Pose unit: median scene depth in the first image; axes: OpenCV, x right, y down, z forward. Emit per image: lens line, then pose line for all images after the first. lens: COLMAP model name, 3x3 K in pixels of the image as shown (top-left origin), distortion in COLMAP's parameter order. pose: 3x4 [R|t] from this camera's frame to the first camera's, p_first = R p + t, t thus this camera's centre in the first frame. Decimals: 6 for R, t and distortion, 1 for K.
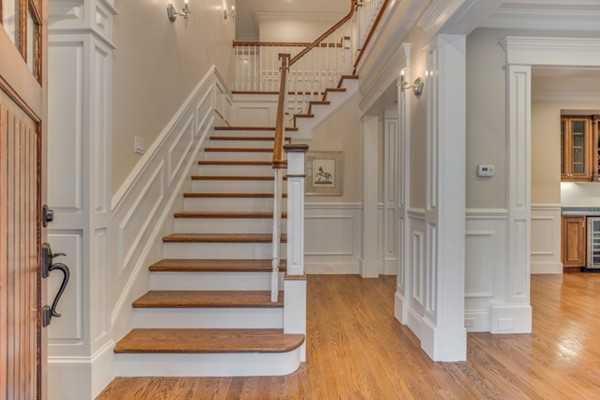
lens RADIAL K [[292.3, 0, 301.0], [0, 292.3, 197.5], [0, 0, 1]] dist [-0.002558, -0.000191]
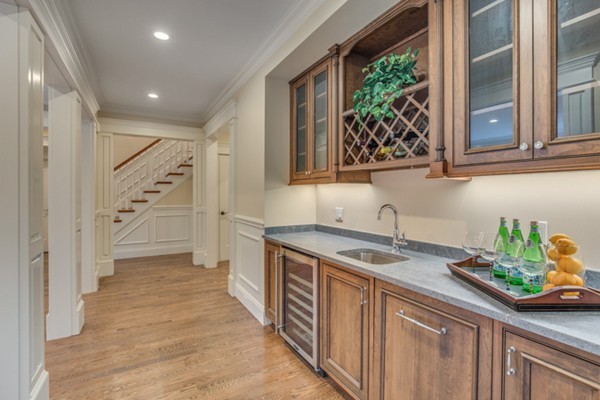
lens RADIAL K [[292.3, 0, 301.0], [0, 292.3, 197.5], [0, 0, 1]] dist [-0.002558, -0.000191]
pose [[0.468549, 0.001797, -0.883436, 1.412097], [-0.004348, 0.999991, -0.000272, -0.028005], [0.883427, 0.003969, 0.468552, 0.715116]]
